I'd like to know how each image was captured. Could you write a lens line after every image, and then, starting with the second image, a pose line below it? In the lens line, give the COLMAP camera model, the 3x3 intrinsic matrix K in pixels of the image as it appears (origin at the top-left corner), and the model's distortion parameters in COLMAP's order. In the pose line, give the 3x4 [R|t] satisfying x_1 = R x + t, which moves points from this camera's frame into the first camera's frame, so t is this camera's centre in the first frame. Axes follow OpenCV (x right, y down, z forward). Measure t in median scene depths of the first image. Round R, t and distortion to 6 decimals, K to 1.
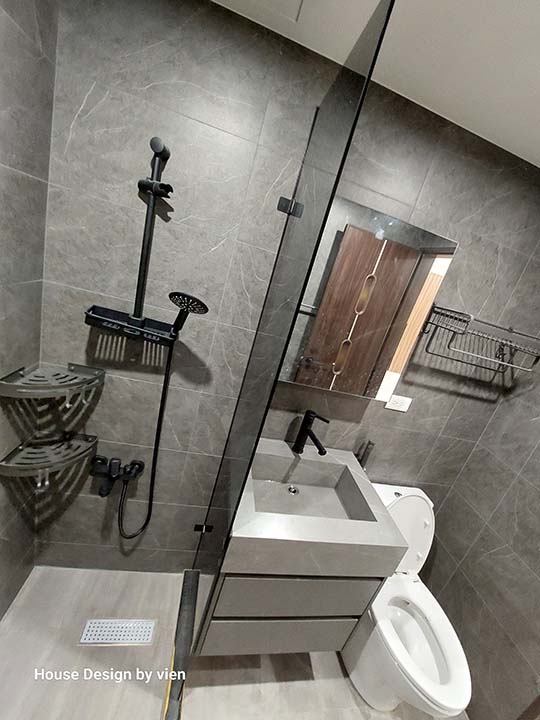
lens RADIAL K [[285.7, 0, 283.2], [0, 285.7, 358.3], [0, 0, 1]] dist [-0.012353, -0.000679]
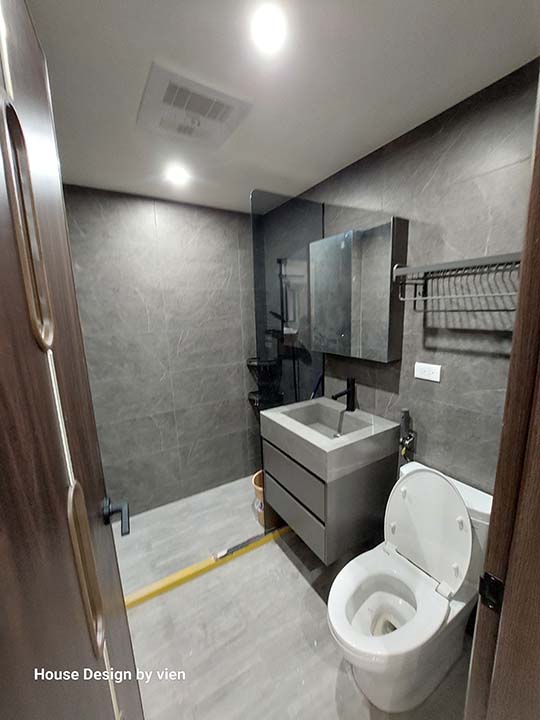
lens RADIAL K [[285.7, 0, 271.2], [0, 285.7, 359.4], [0, 0, 1]] dist [-0.012353, -0.000679]
pose [[0.341950, -0.129062, -0.930813, 1.151514], [-0.151422, 0.970013, -0.190124, 0.388755], [0.927438, 0.205958, 0.312153, 0.196630]]
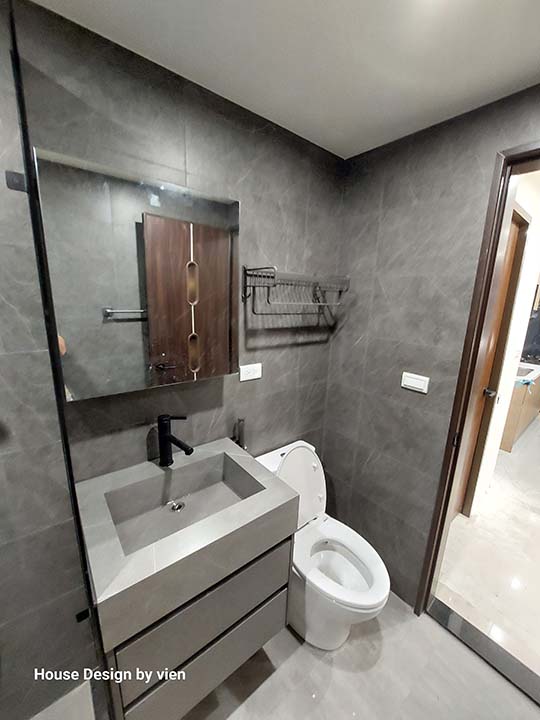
lens RADIAL K [[285.7, 0, 277.5], [0, 285.7, 360.1], [0, 0, 1]] dist [-0.012353, -0.000679]
pose [[0.847436, -0.346982, 0.401815, 0.095310], [0.344985, 0.935193, 0.079992, 0.071131], [-0.403531, 0.070832, 0.912220, 0.039738]]
